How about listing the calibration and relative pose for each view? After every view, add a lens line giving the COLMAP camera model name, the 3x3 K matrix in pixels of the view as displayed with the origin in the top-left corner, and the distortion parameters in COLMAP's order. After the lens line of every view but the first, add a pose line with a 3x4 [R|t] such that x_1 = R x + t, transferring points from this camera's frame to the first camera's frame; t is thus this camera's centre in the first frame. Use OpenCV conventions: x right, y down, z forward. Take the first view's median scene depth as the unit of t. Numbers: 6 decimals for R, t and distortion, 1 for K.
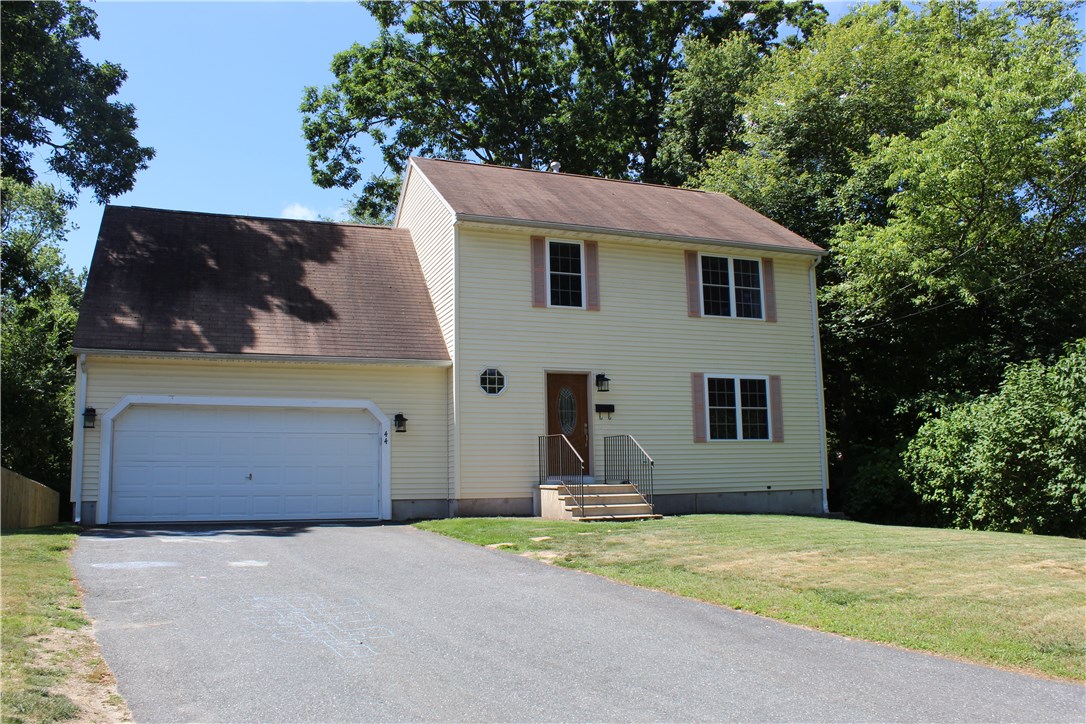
lens RADIAL K [[906.6, 0, 543.0], [0, 906.6, 362.0], [0, 0, 1]] dist [-0.166112, 0.147473]
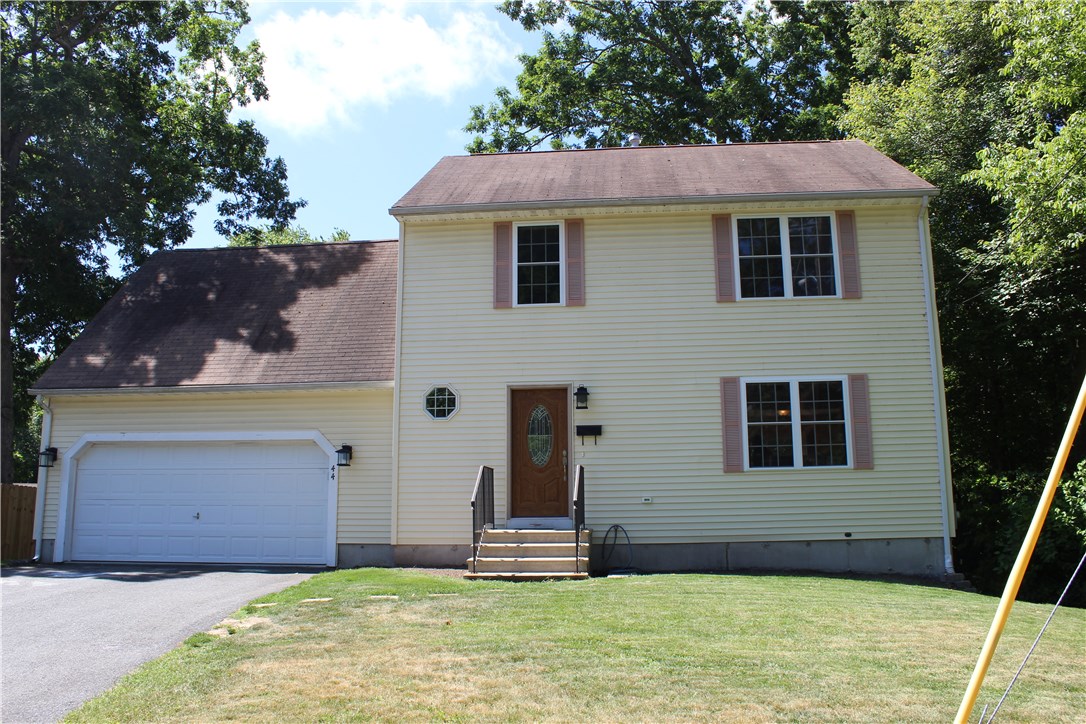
lens RADIAL K [[906.6, 0, 543.0], [0, 906.6, 362.0], [0, 0, 1]] dist [-0.166112, 0.147473]
pose [[0.889643, -0.070438, -0.451192, 0.381713], [0.054612, 0.997352, -0.048019, 0.027552], [0.453379, 0.018079, 0.891134, 0.290514]]
